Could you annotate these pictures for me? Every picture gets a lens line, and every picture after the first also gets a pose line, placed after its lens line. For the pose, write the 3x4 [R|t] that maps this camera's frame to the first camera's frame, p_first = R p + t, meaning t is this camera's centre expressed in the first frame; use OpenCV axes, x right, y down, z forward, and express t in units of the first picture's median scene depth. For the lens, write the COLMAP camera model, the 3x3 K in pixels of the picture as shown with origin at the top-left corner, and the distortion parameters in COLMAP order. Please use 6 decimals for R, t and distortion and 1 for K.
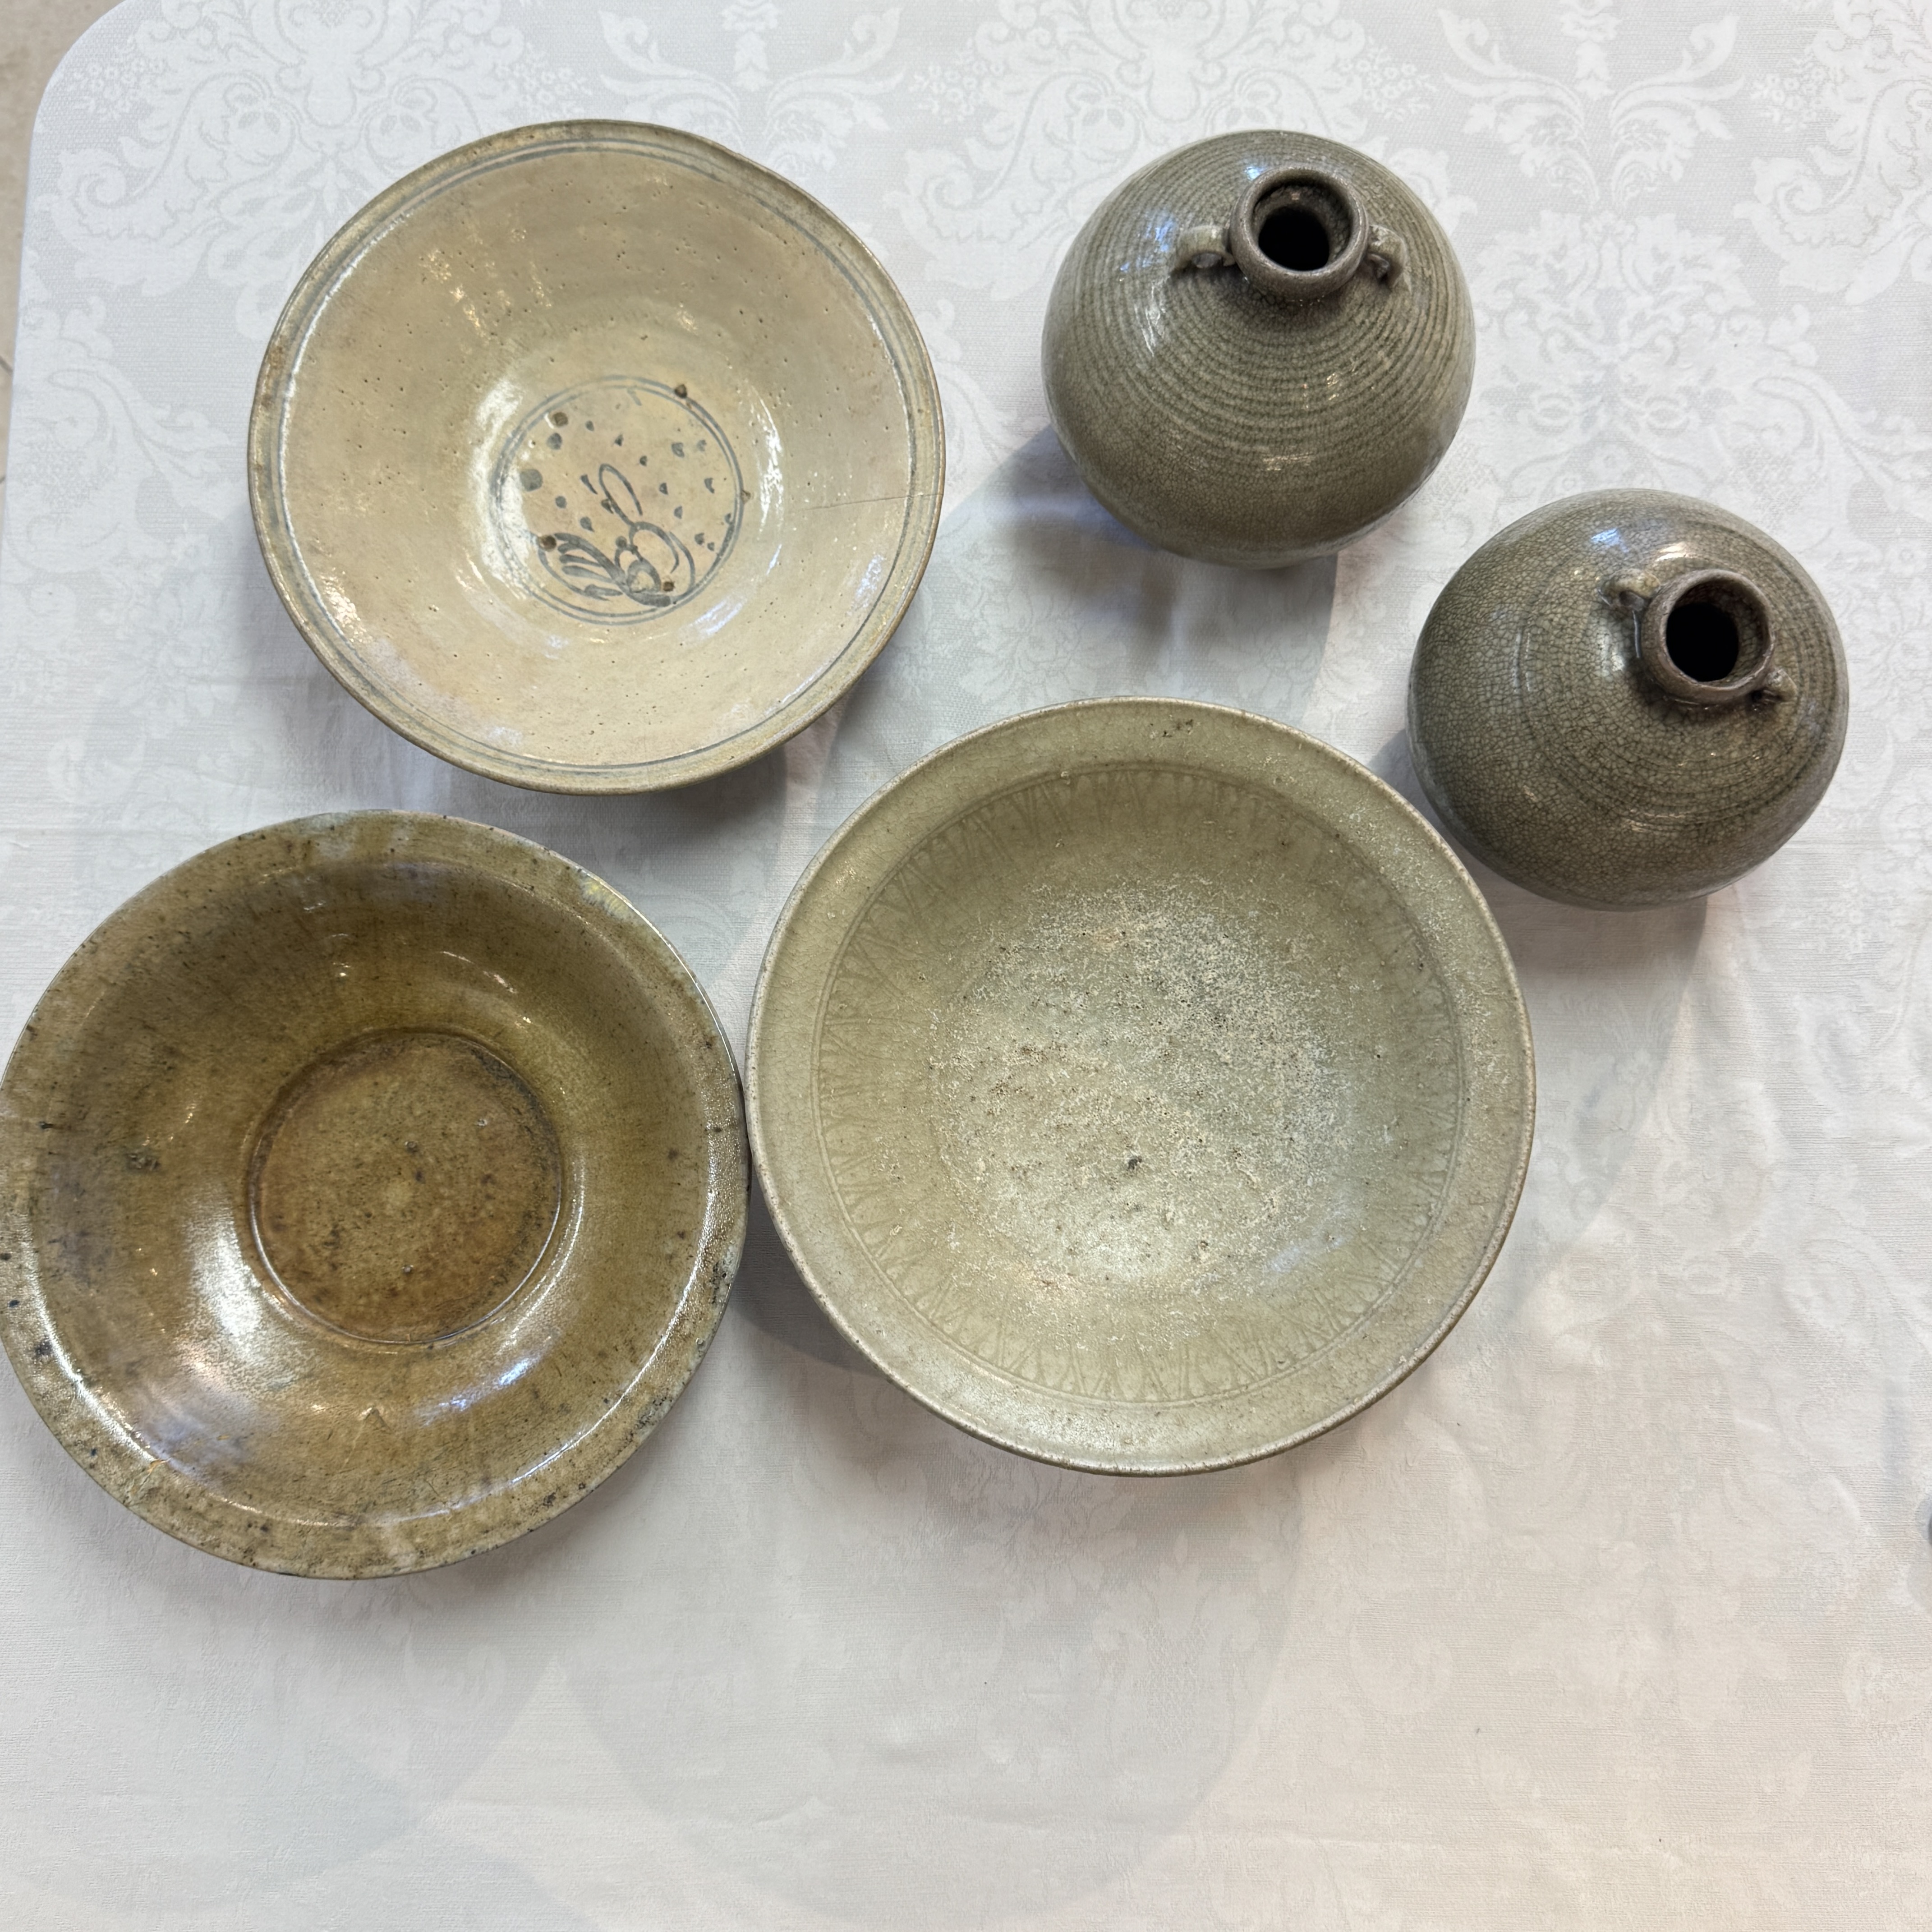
lens RADIAL K [[2151.2, 0, 966.0], [0, 2151.2, 966.0], [0, 0, 1]] dist [0.255099, -0.703395]
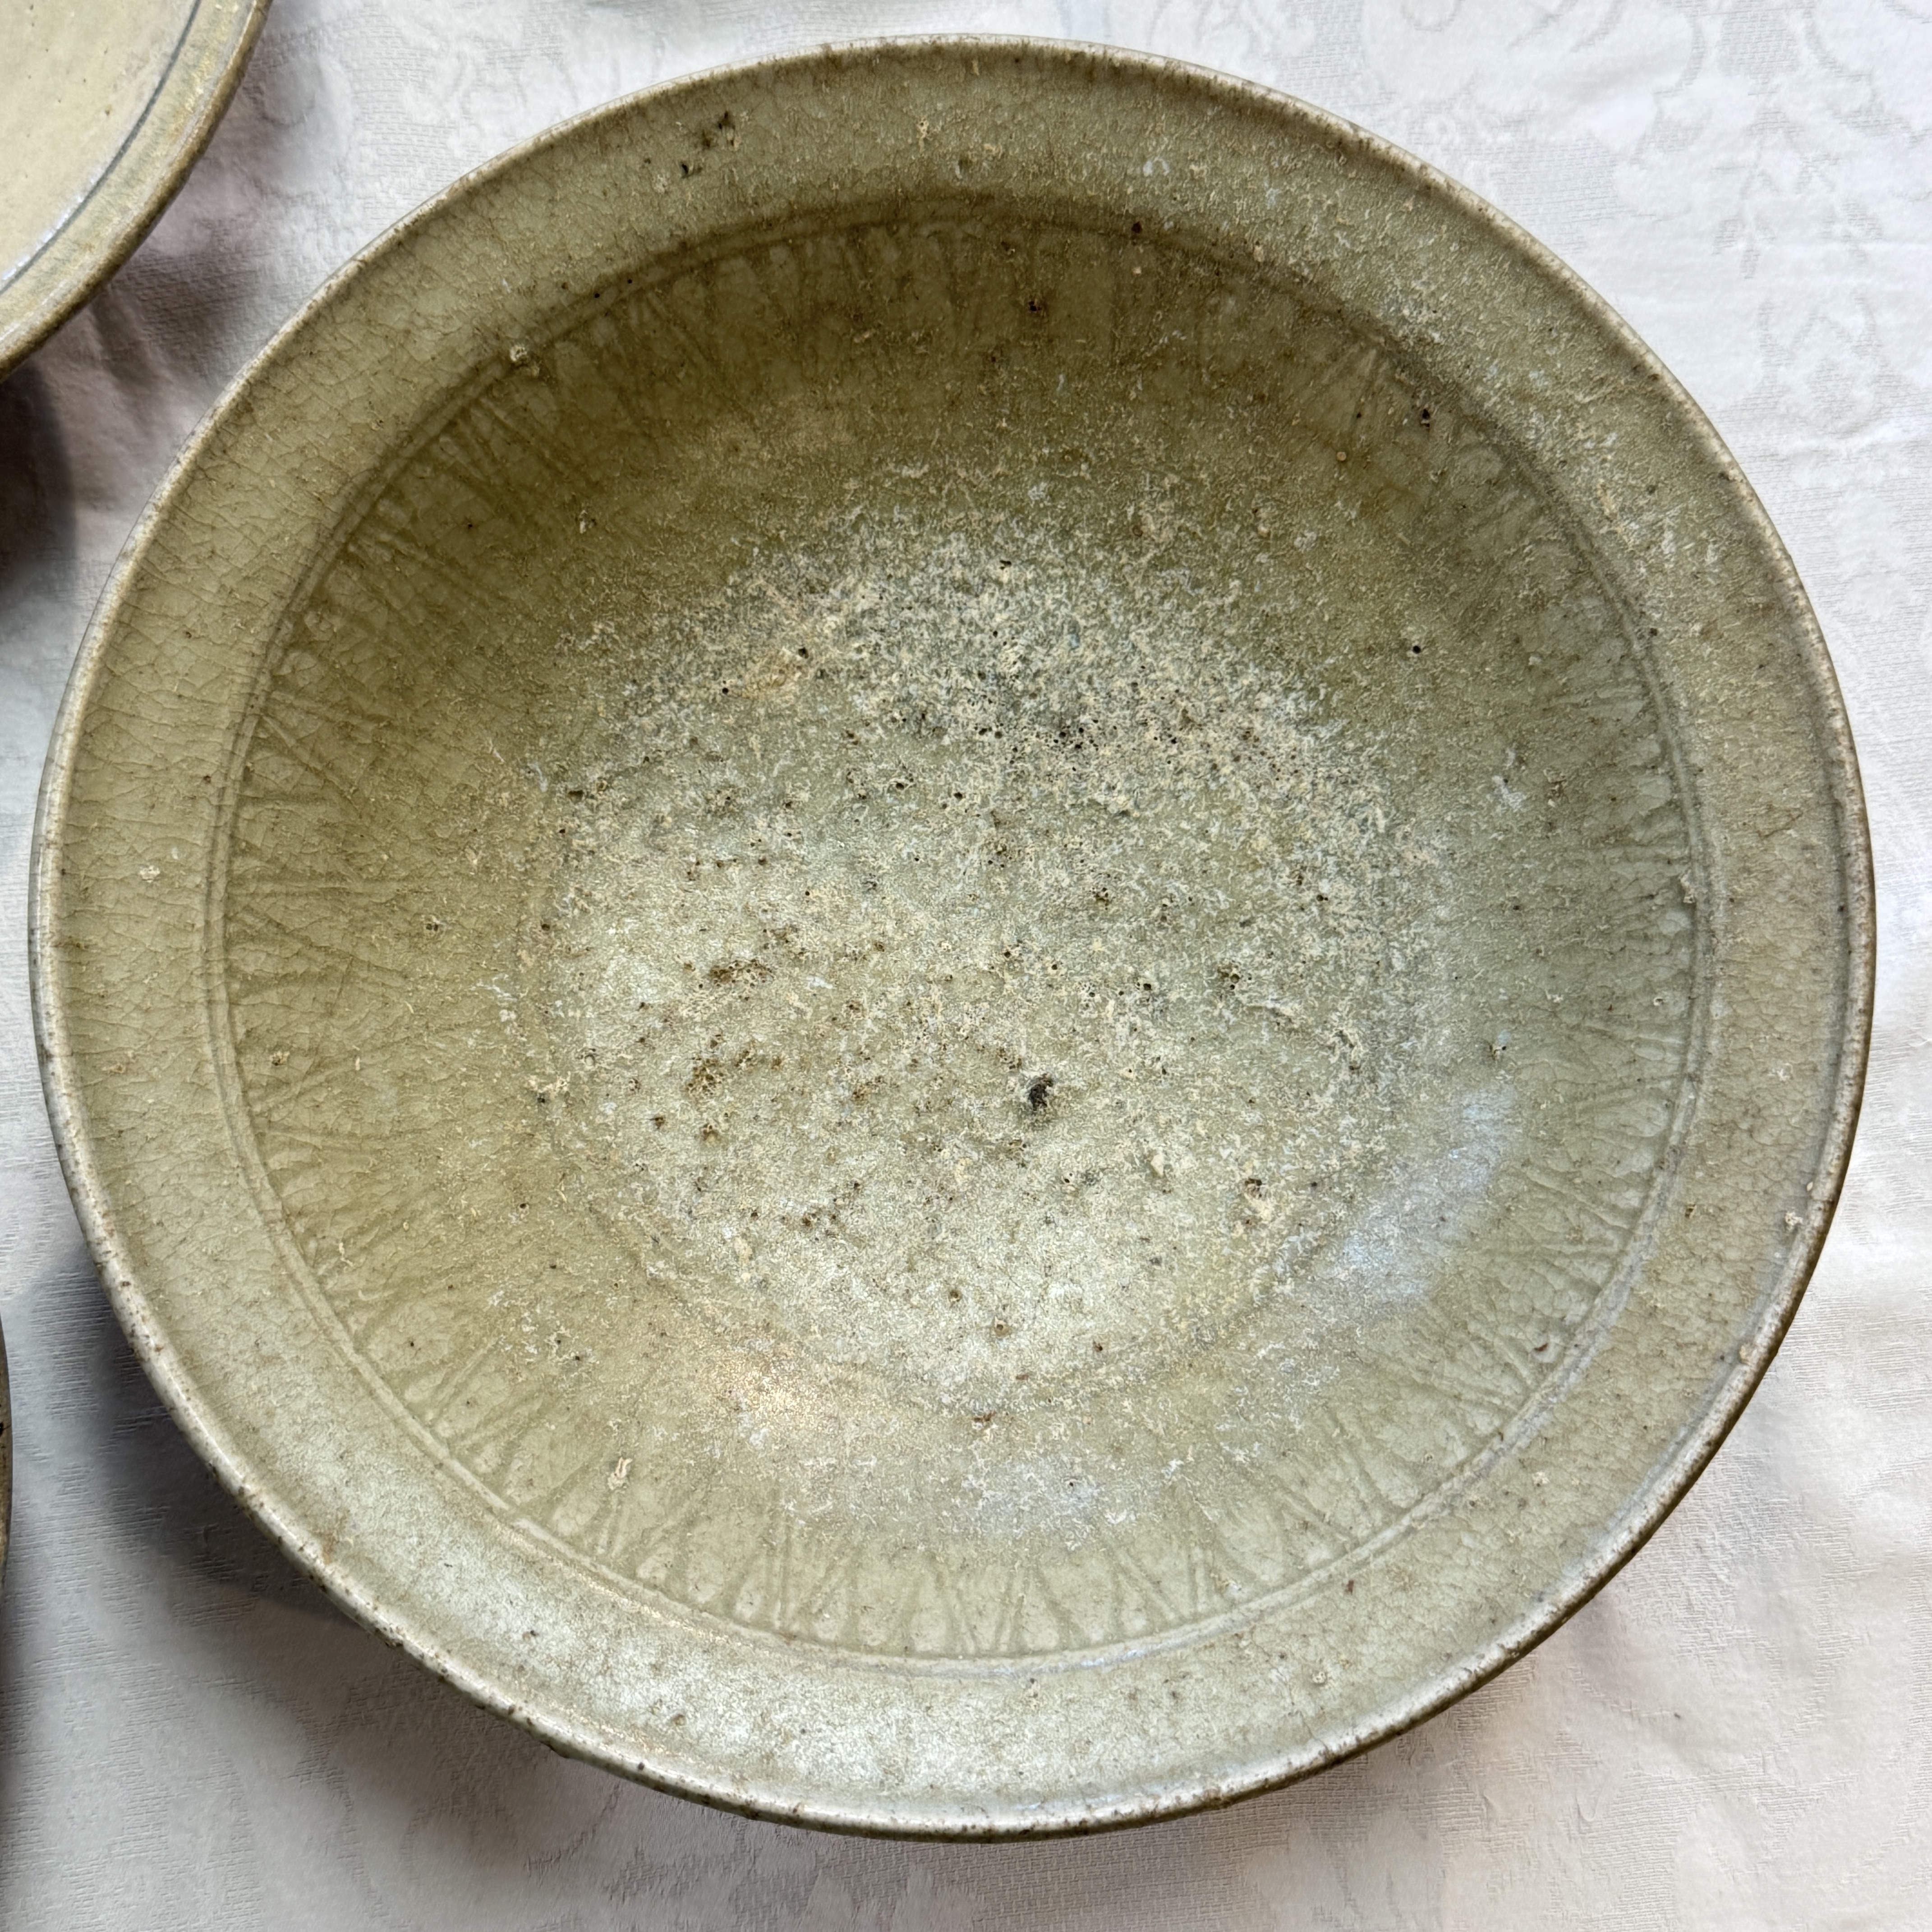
lens RADIAL K [[2717.0, 0, 966.0], [0, 2717.0, 966.0], [0, 0, 1]] dist [0.182966, -0.500223]
pose [[0.895873, -0.430864, 0.108477, 0.012792], [0.429963, 0.902252, 0.032772, 0.040618], [-0.111994, 0.017281, 0.993559, 0.421532]]
